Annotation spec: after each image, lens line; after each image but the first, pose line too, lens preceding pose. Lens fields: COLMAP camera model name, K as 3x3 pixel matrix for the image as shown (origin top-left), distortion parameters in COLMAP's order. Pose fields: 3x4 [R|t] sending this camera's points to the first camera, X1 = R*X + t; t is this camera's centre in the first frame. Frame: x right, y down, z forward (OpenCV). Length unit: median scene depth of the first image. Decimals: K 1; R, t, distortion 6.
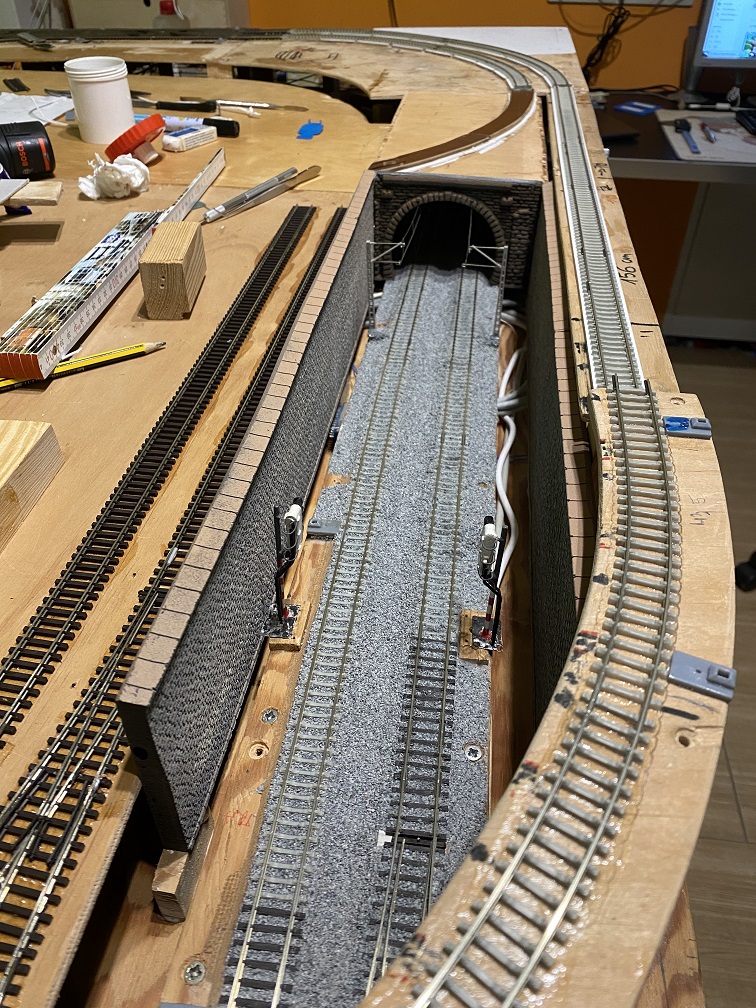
lens RADIAL K [[757.5, 0, 378.0], [0, 757.5, 504.0], [0, 0, 1]] dist [0.059733, -0.103518]
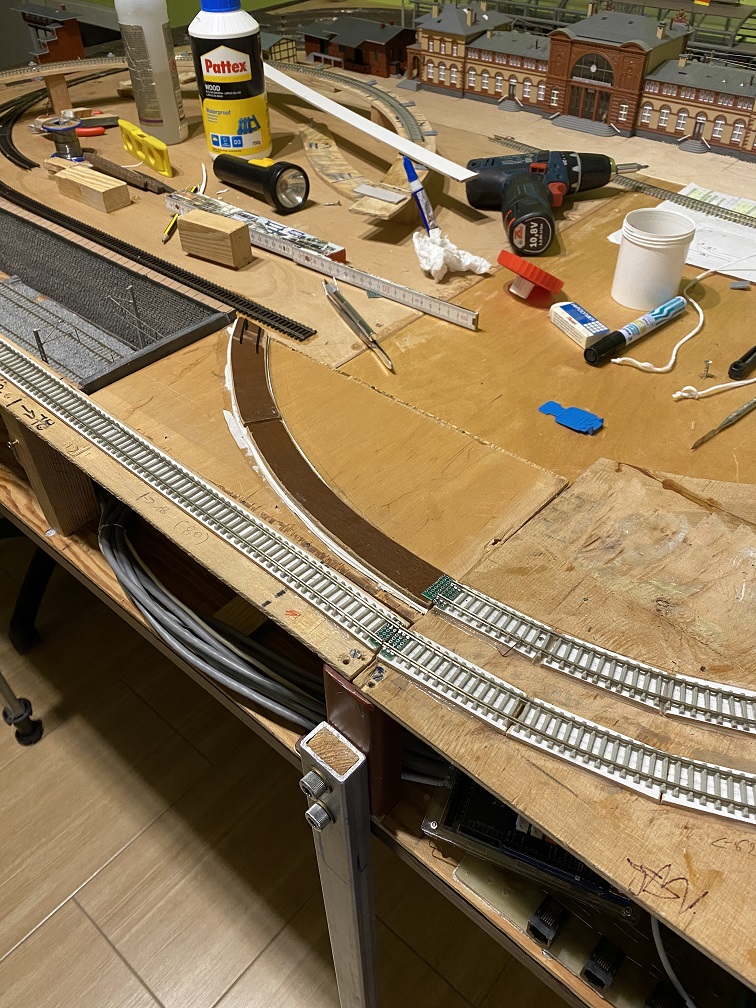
lens RADIAL K [[768.3, 0, 378.0], [0, 768.3, 504.0], [0, 0, 1]] dist [0.002135, 0.001503]
pose [[-0.550324, 0.562817, -0.616750, 0.619388], [-0.538290, 0.325510, 0.777359, -1.191748], [0.638269, 0.759790, 0.123823, 1.146673]]
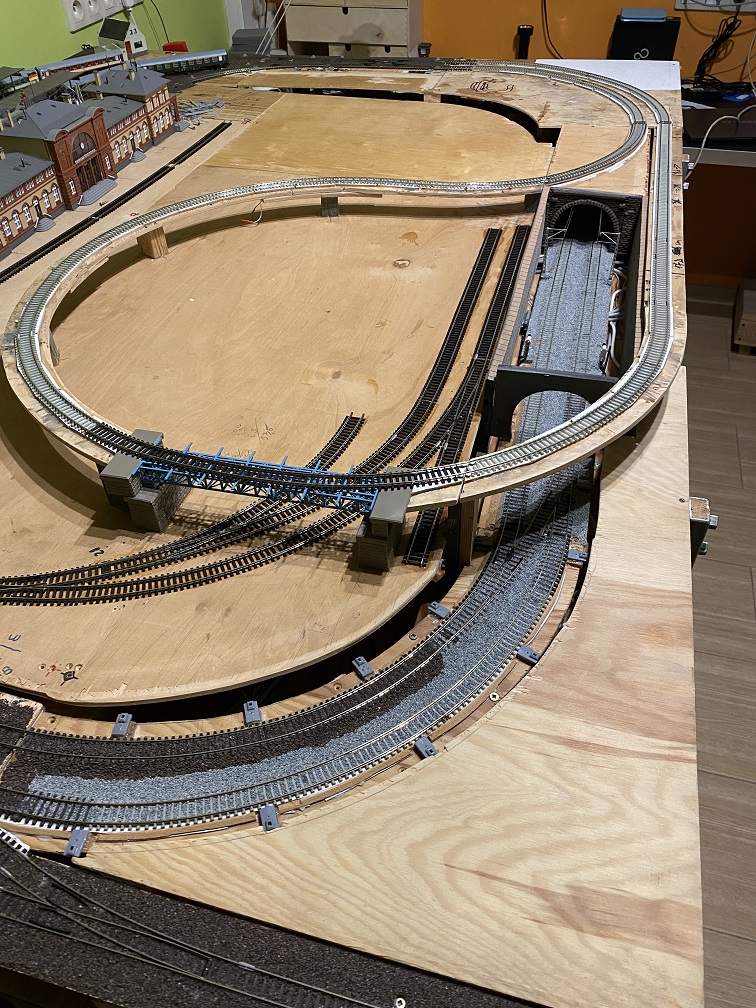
lens RADIAL K [[757.5, 0, 378.0], [0, 757.5, 504.0], [0, 0, 1]] dist [0.059733, -0.103518]
pose [[0.991099, 0.071298, -0.112421, -0.144381], [-0.064880, 0.996102, 0.059756, 0.227695], [0.116243, -0.051930, 0.991862, -0.861303]]
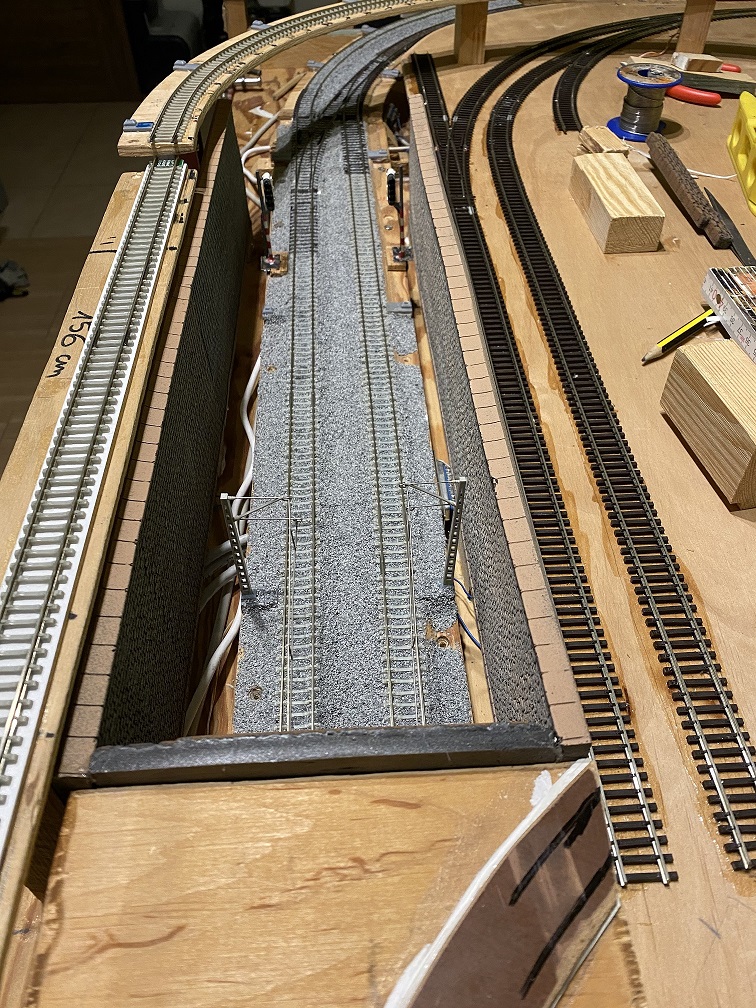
lens RADIAL K [[768.3, 0, 378.0], [0, 768.3, 504.0], [0, 0, 1]] dist [0.002135, 0.001503]
pose [[-0.981635, 0.140150, -0.129428, 0.108301], [-0.120765, 0.068682, 0.990302, -0.752368], [0.147680, 0.987745, -0.050496, 0.869061]]
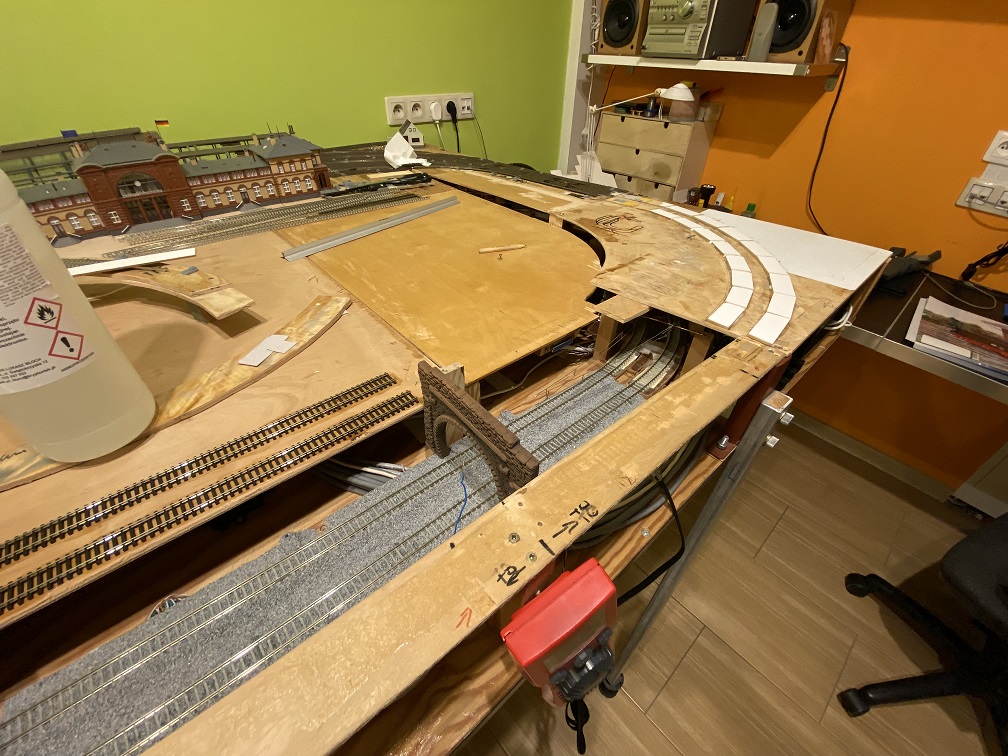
lens RADIAL K [[401.9, 0, 504.0], [0, 401.9, 378.0], [0, 0, 1]] dist [0.028566, -0.027367]
pose [[0.755944, 0.417895, -0.503898, 0.354889], [-0.435659, 0.895678, 0.089235, -0.539044], [0.488621, 0.152071, 0.859141, 0.580485]]
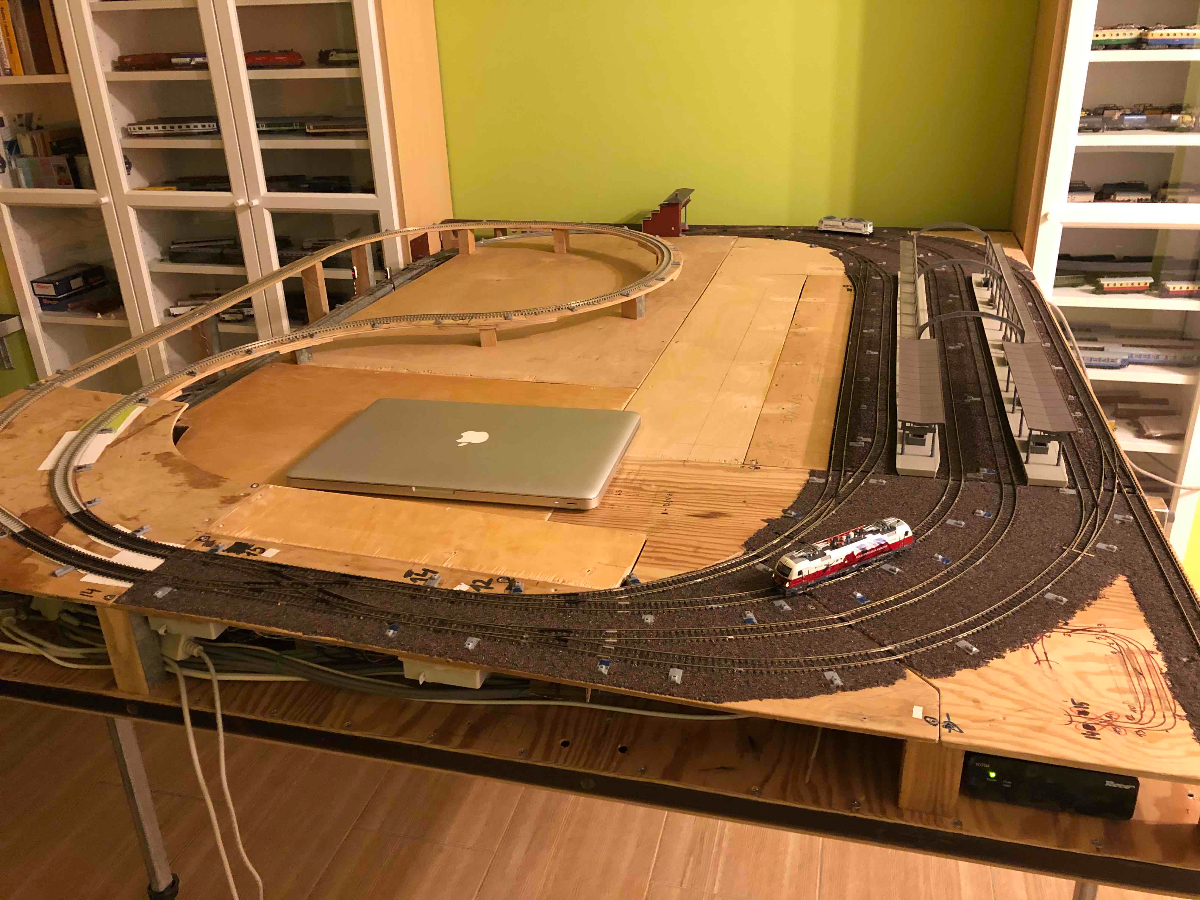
lens RADIAL K [[985.3, 0, 600.0], [0, 985.3, 450.0], [0, 0, 1]] dist [0.000578, 0.000155]
pose [[-0.991294, -0.026250, 0.129026, -1.109431], [0.105472, 0.428290, 0.897465, -2.399208], [-0.078819, 0.903260, -0.421792, 2.213824]]
